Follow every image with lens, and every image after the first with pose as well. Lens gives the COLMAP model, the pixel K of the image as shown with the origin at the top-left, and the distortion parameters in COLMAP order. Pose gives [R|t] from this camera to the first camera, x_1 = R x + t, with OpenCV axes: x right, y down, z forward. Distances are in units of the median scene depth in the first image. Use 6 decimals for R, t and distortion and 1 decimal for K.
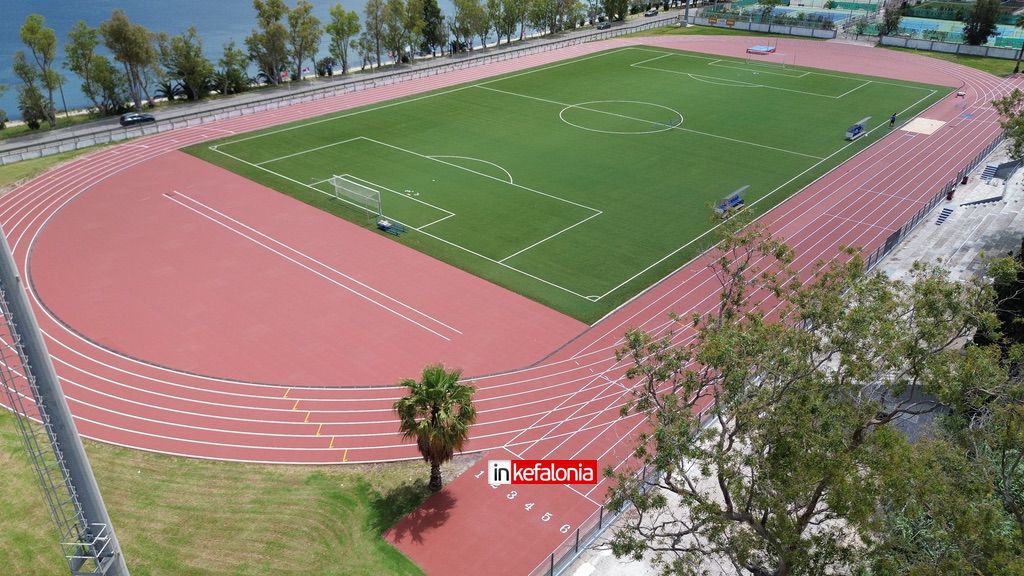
lens RADIAL K [[727.3, 0, 512.0], [0, 727.3, 288.0], [0, 0, 1]] dist [0.067701, -0.065893]
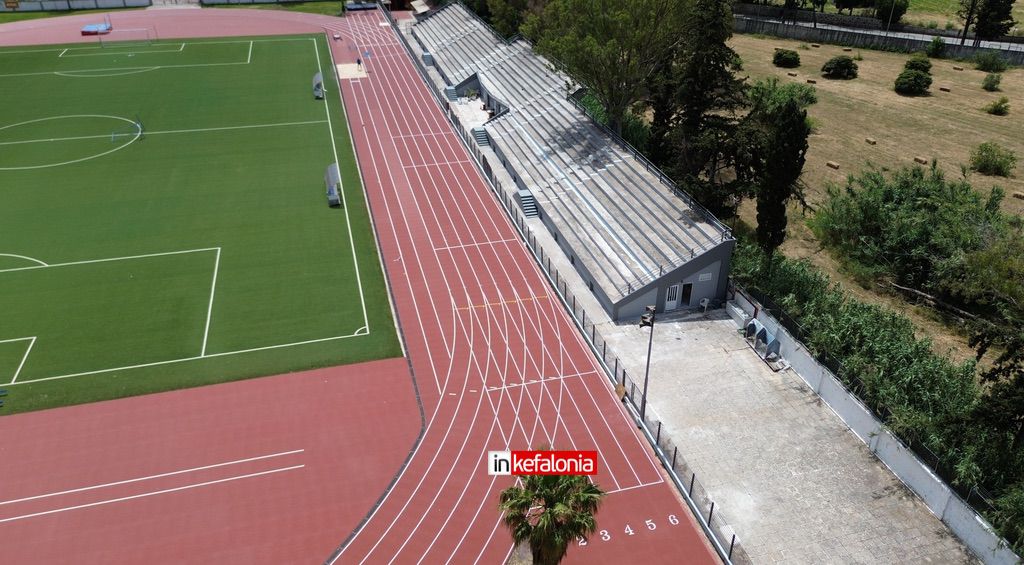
lens RADIAL K [[744.2, 0, 512.0], [0, 744.2, 282.5], [0, 0, 1]] dist [0.089532, -0.091241]
pose [[0.554101, -0.418884, 0.719381, -0.208283], [0.395667, 0.892843, 0.215127, -0.082067], [-0.732407, 0.165434, 0.660463, 0.152149]]
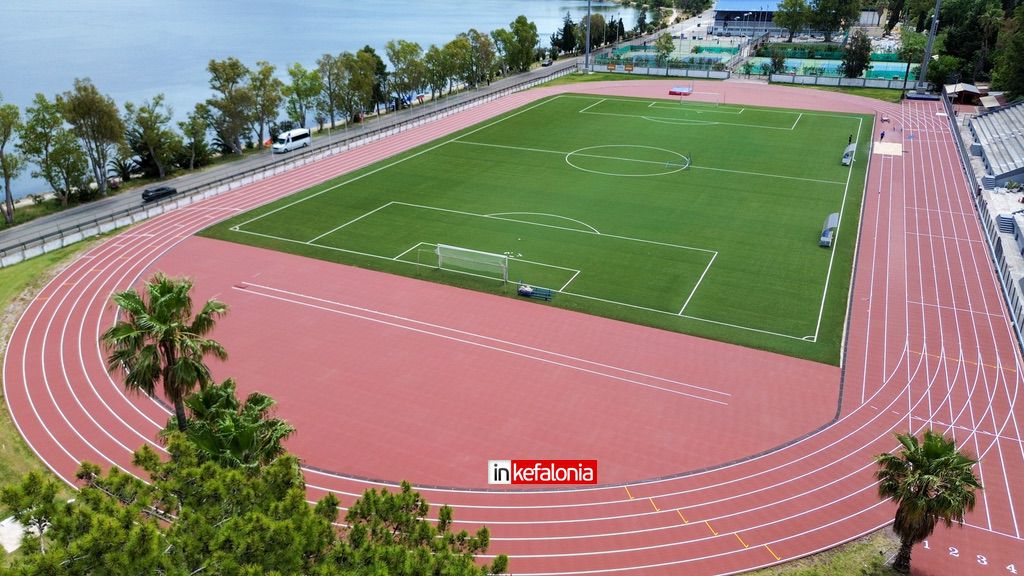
lens RADIAL K [[727.3, 0, 512.0], [0, 727.3, 288.0], [0, 0, 1]] dist [0.067701, -0.065893]
pose [[0.960818, -0.116447, 0.251531, -0.268103], [0.132877, 0.989906, -0.049294, -0.030239], [-0.243252, 0.080785, 0.966593, 0.077729]]
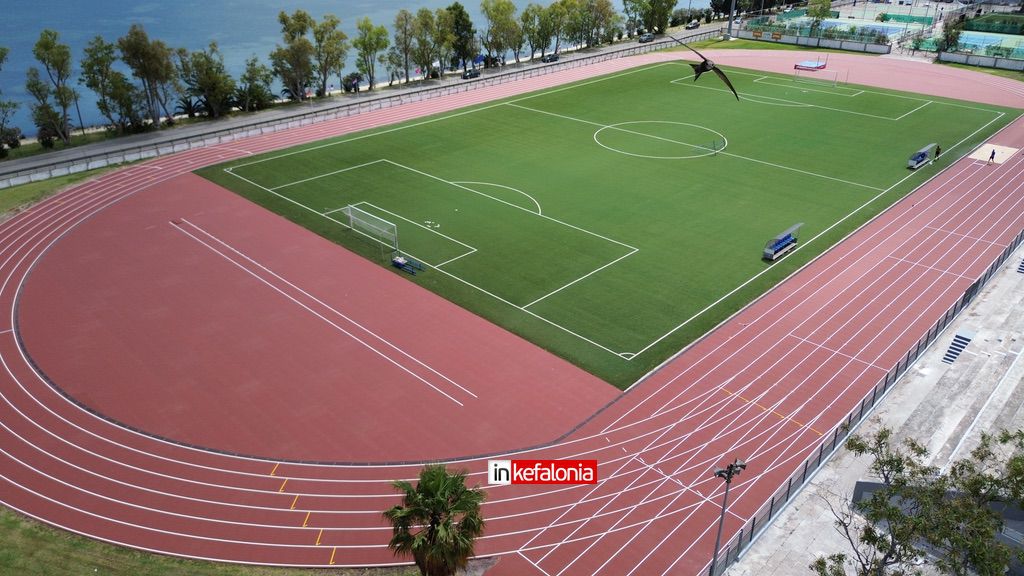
lens RADIAL K [[727.3, 0, 512.0], [0, 727.3, 288.0], [0, 0, 1]] dist [0.067701, -0.065893]
pose [[0.998832, 0.019473, -0.044221, 0.004875], [-0.019900, 0.999759, -0.009237, -0.030414], [0.044030, 0.010106, 0.998979, 0.056415]]
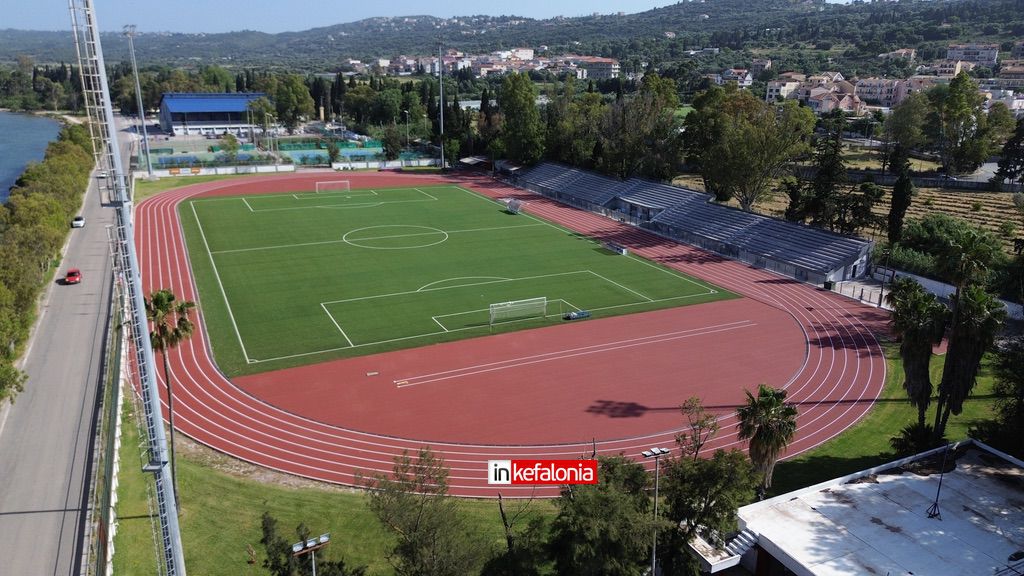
lens RADIAL K [[727.3, 0, 512.0], [0, 727.3, 288.0], [0, 0, 1]] dist [0.067701, -0.065893]
pose [[0.388982, -0.270428, 0.880660, -0.818340], [0.423577, 0.901407, 0.089707, -0.180121], [-0.818093, 0.338133, 0.465178, 0.314823]]
